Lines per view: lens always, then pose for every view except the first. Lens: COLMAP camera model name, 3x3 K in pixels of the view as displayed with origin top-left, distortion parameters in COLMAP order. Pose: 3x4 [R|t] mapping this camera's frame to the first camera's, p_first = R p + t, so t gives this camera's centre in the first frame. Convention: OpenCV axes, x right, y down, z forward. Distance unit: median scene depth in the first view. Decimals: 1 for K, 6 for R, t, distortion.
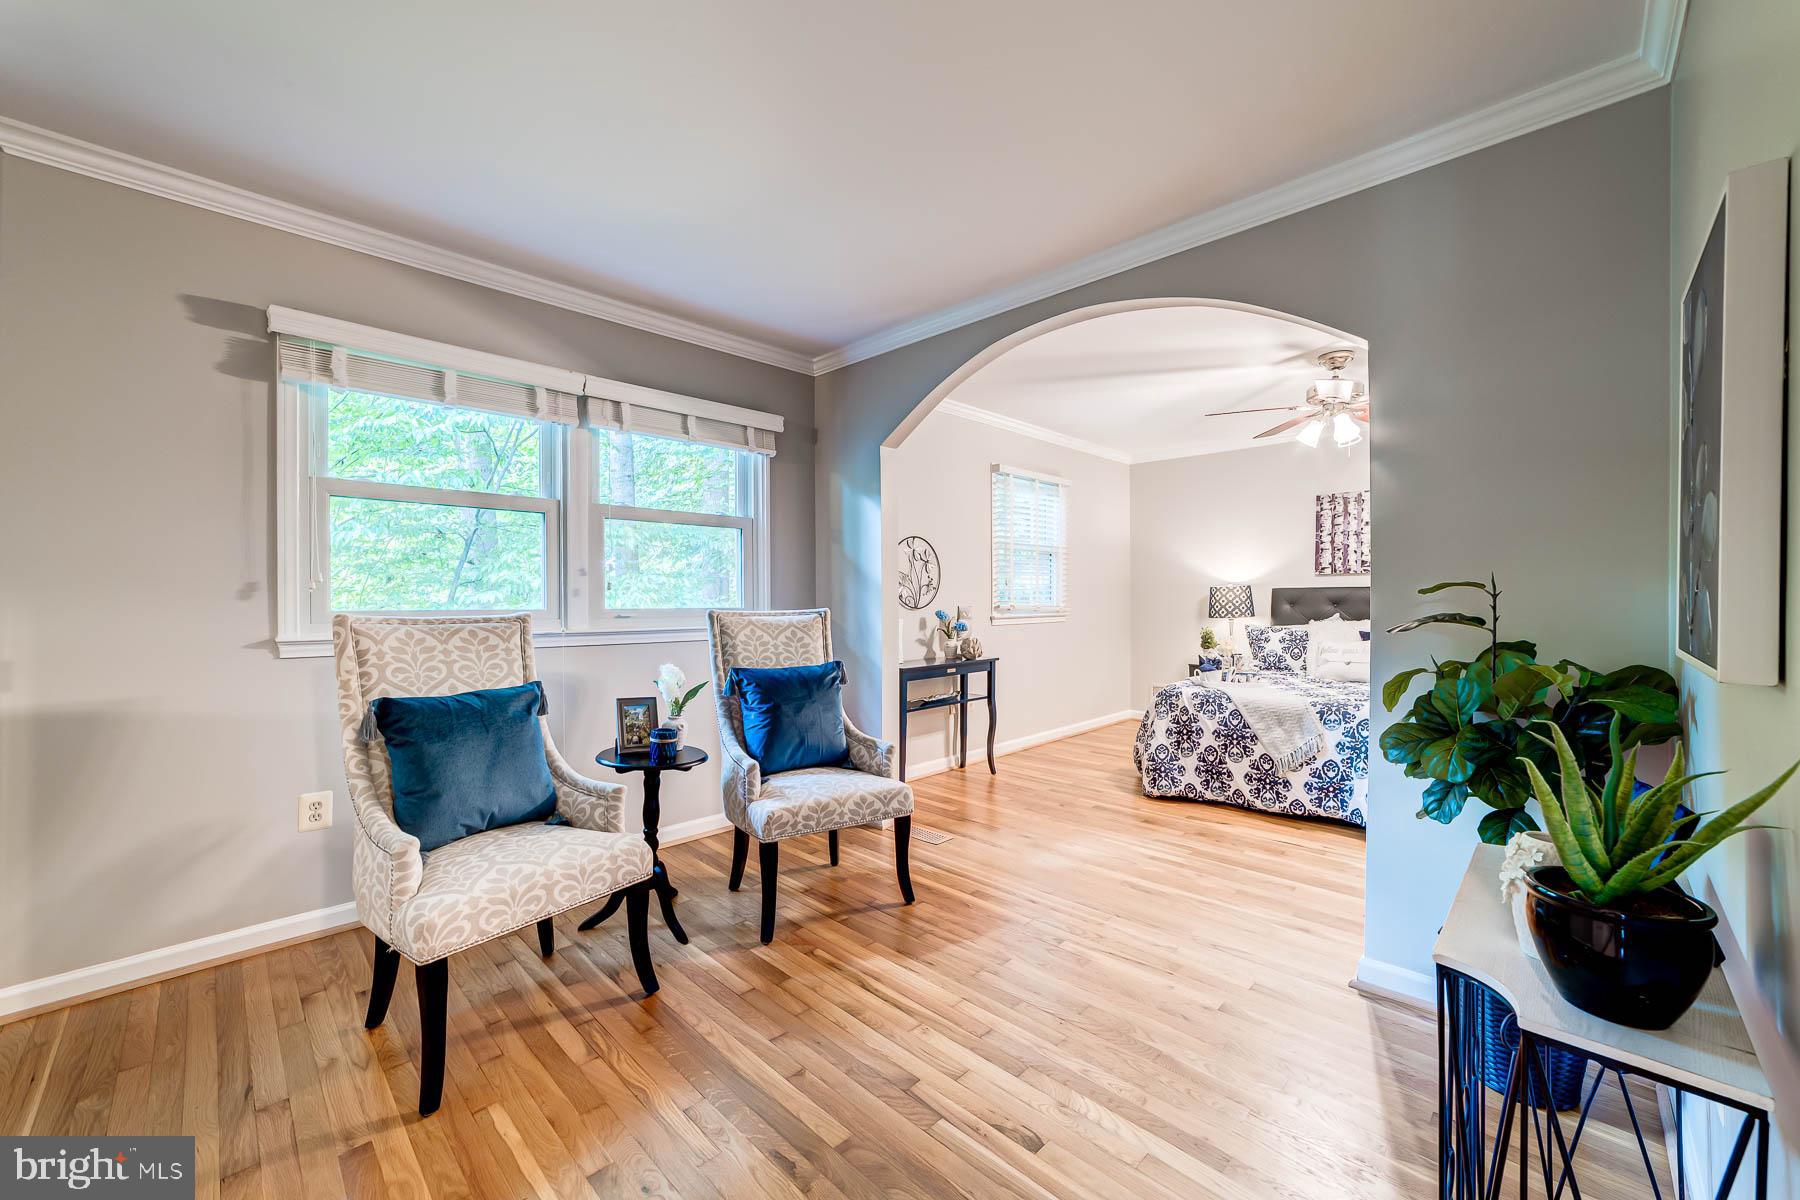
lens RADIAL K [[701.3, 0, 905.1], [0, 701.3, 598.7], [0, 0, 1]] dist [-0.002458, -0.000079]
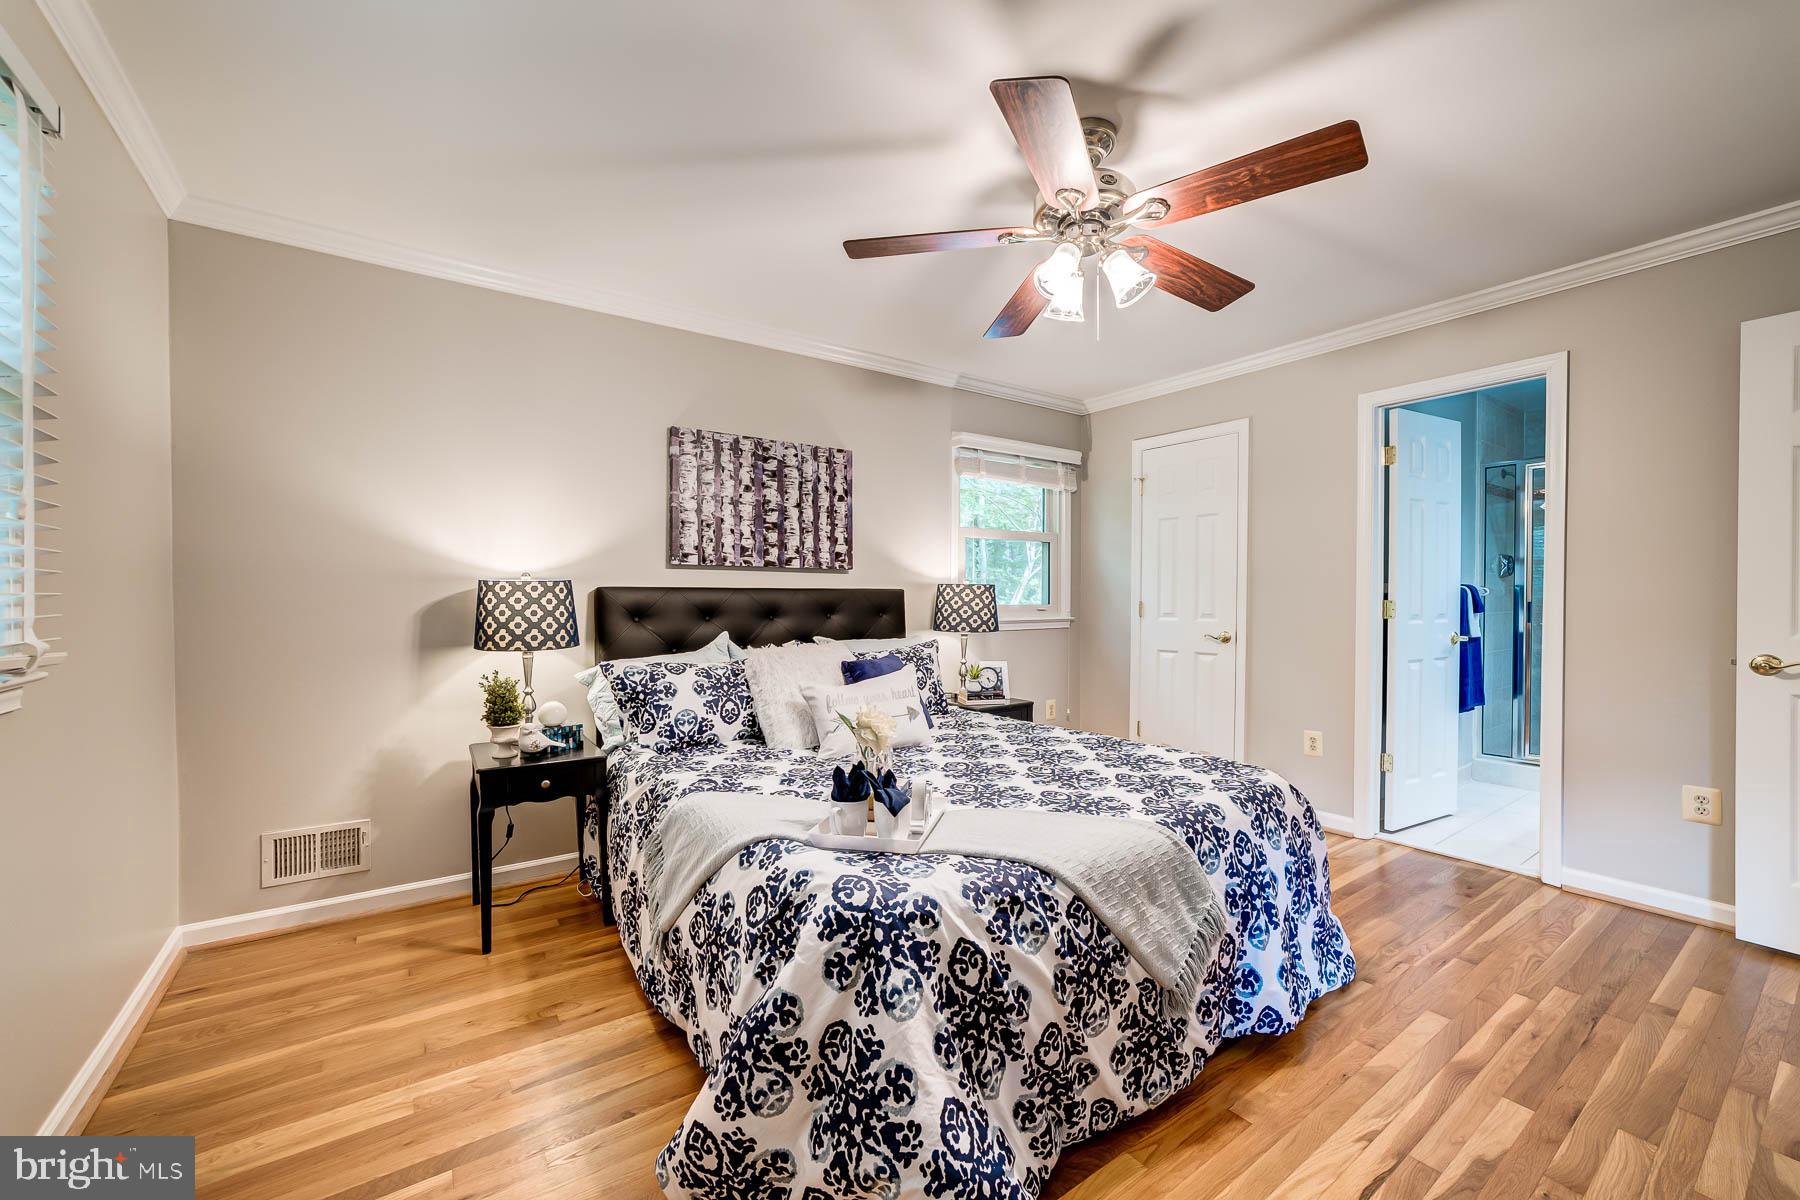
lens RADIAL K [[701.3, 0, 905.8], [0, 701.3, 609.6], [0, 0, 1]] dist [-0.002458, -0.000079]
pose [[0.164222, -0.012023, 0.986350, 0.054225], [0.004099, 0.999925, 0.011506, -0.004073], [-0.986415, 0.002154, 0.164259, 0.739583]]
